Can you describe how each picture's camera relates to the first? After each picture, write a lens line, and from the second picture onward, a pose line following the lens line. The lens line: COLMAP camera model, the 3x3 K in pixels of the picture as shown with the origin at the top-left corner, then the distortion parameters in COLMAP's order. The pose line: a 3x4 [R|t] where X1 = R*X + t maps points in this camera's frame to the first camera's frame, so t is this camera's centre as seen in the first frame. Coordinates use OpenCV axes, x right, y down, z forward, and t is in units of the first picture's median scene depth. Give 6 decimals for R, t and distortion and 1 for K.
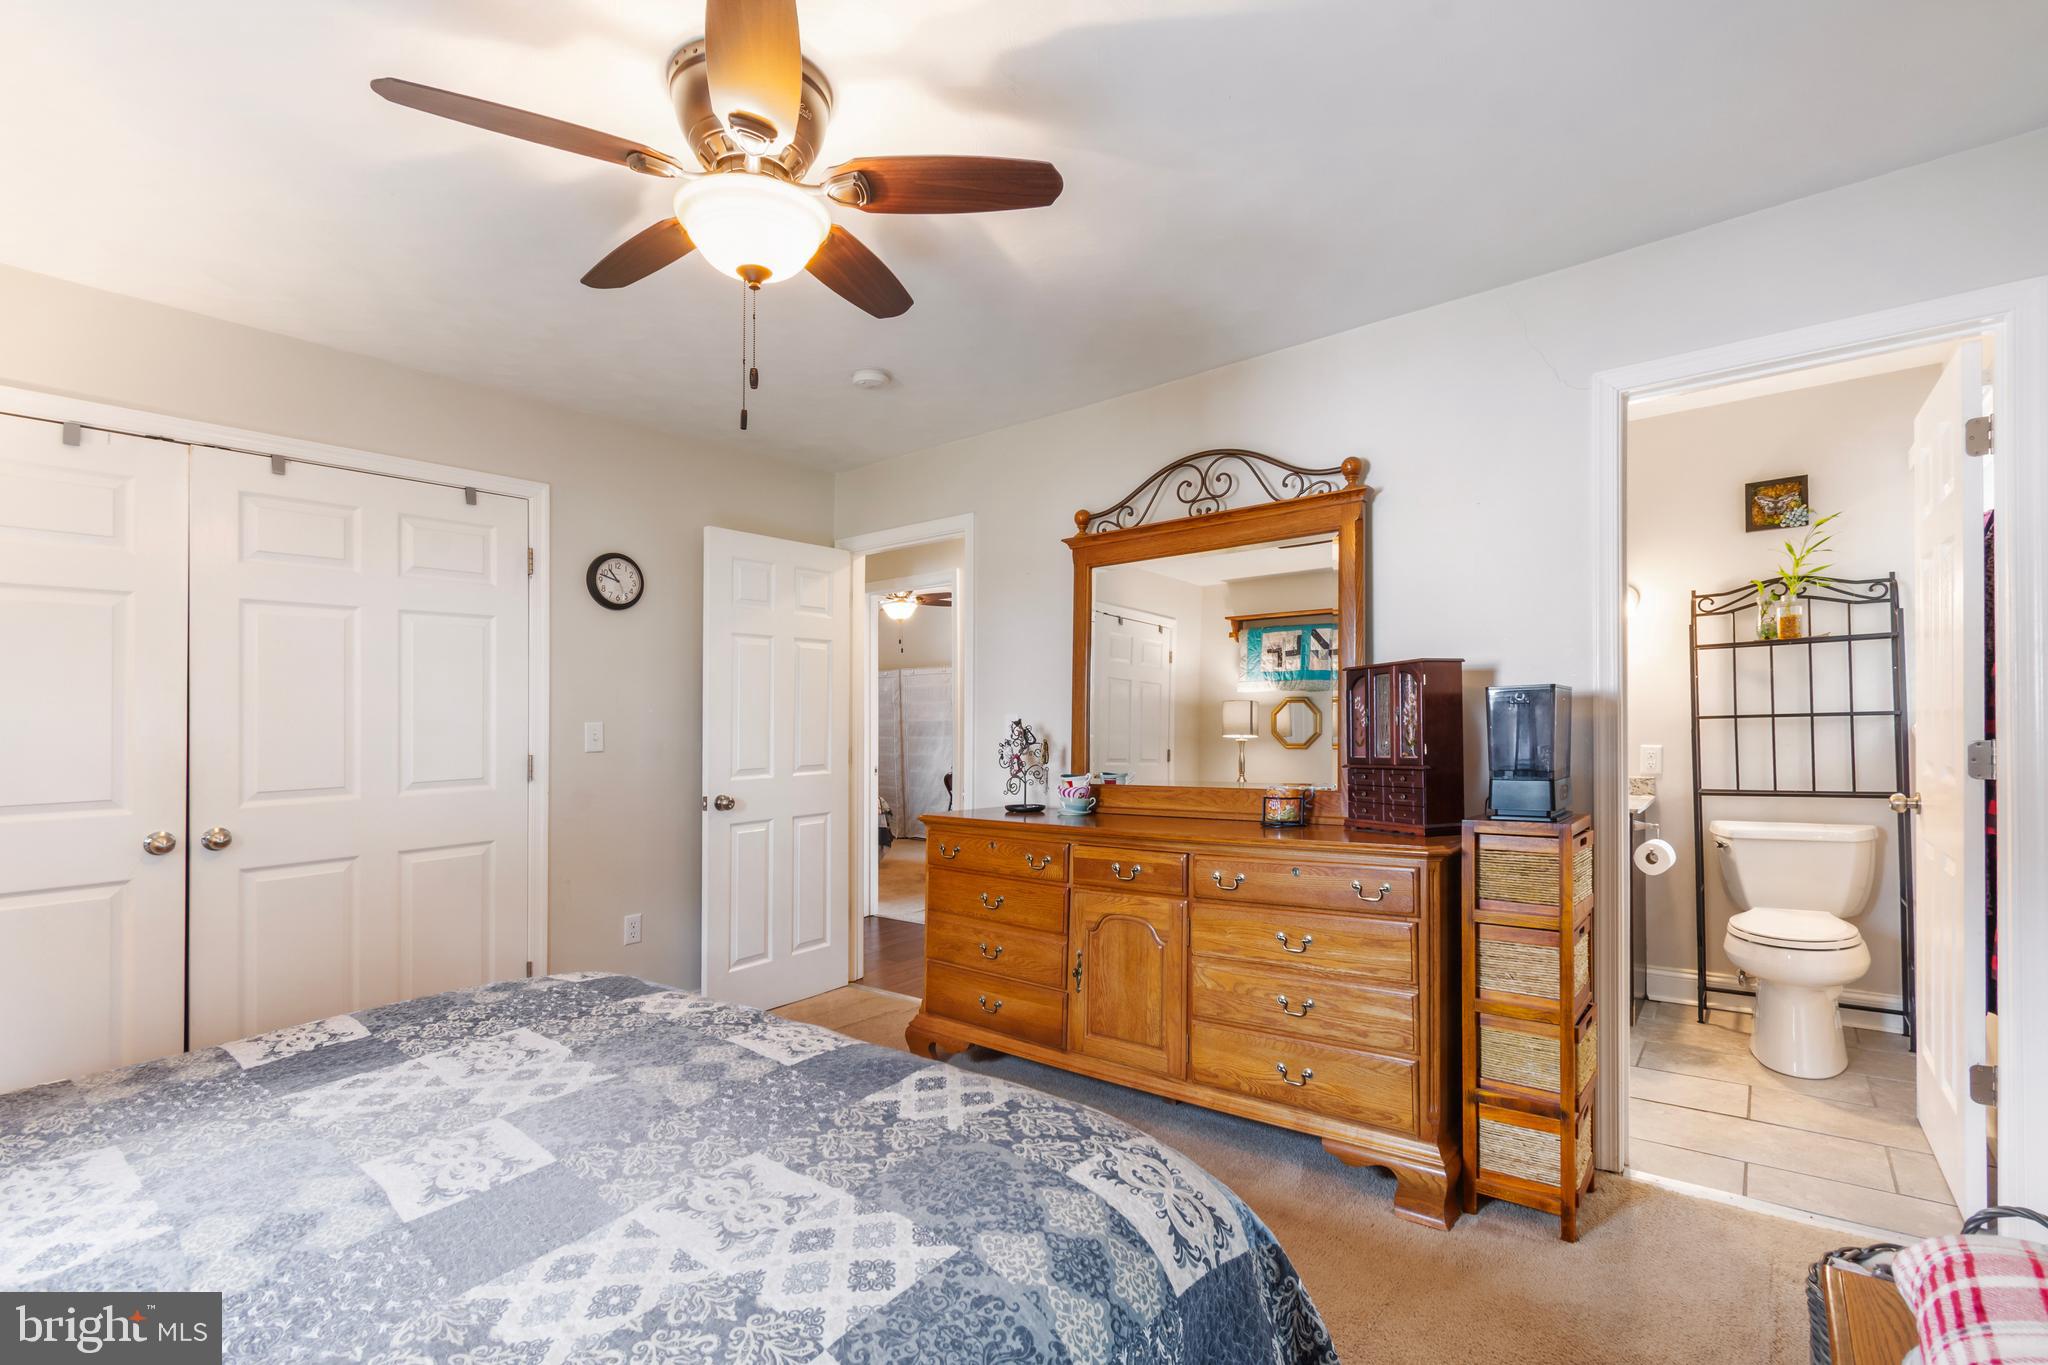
lens RADIAL K [[922.5, 0, 1028.9], [0, 922.5, 693.3], [0, 0, 1]] dist [0.003091, -0.000066]
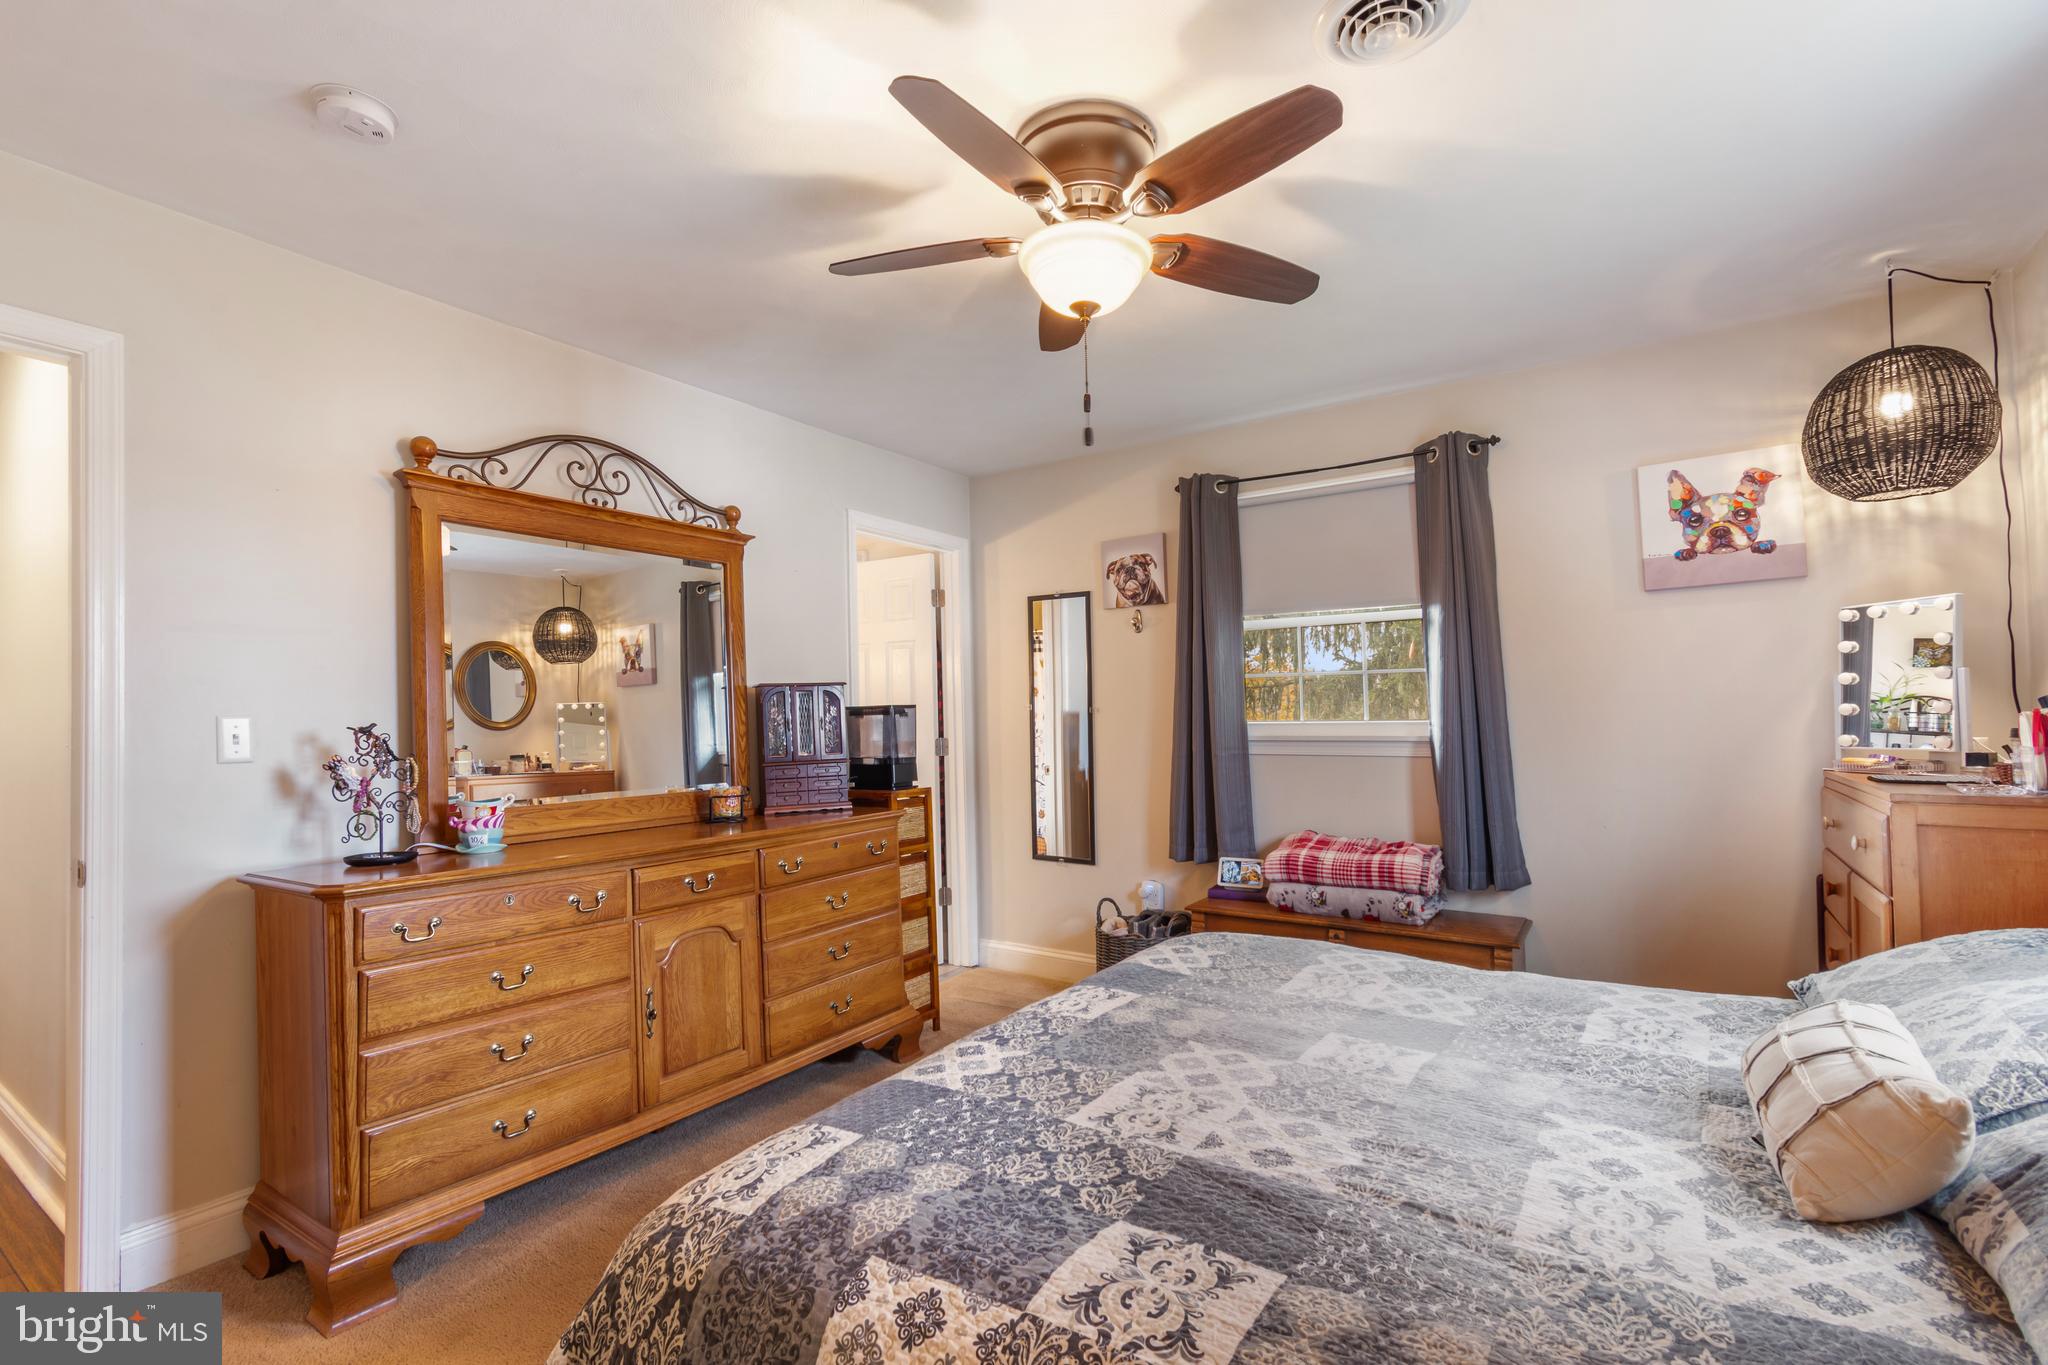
lens RADIAL K [[922.5, 0, 1020.9], [0, 922.5, 688.8], [0, 0, 1]] dist [0.003091, -0.000066]
pose [[-0.074697, 0.050853, 0.995909, -0.864776], [-0.017212, 0.998484, -0.052275, 0.035695], [-0.997058, -0.021046, -0.073708, 0.728572]]
